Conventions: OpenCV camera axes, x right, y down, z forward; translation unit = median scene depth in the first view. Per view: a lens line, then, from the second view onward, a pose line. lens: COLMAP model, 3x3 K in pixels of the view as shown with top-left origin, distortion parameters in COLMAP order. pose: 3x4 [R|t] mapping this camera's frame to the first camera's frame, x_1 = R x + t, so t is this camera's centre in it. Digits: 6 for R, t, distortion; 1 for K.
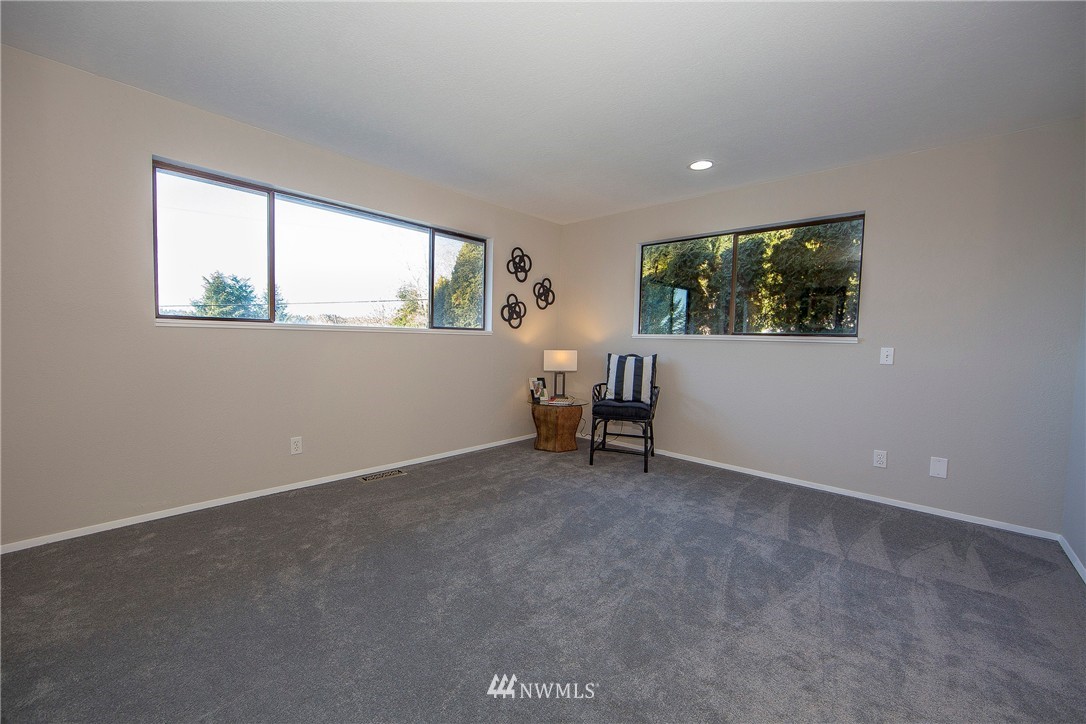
lens RADIAL K [[432.6, 0, 543.0], [0, 432.6, 362.0], [0, 0, 1]] dist [0.001131, 0.000079]
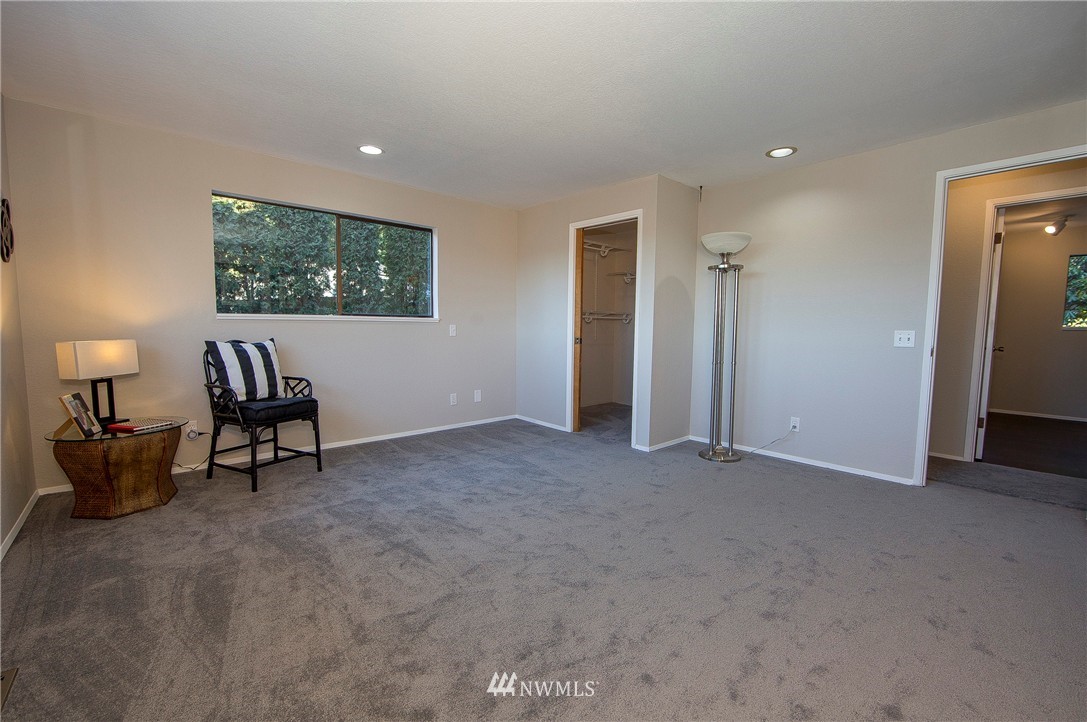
lens RADIAL K [[450.3, 0, 543.5], [0, 450.3, 361.0], [0, 0, 1]] dist [0.000847, 0.000008]
pose [[0.100607, -0.101542, 0.989731, -0.625390], [0.046455, 0.994173, 0.097276, -0.040477], [-0.993841, 0.036191, 0.104738, 0.446255]]
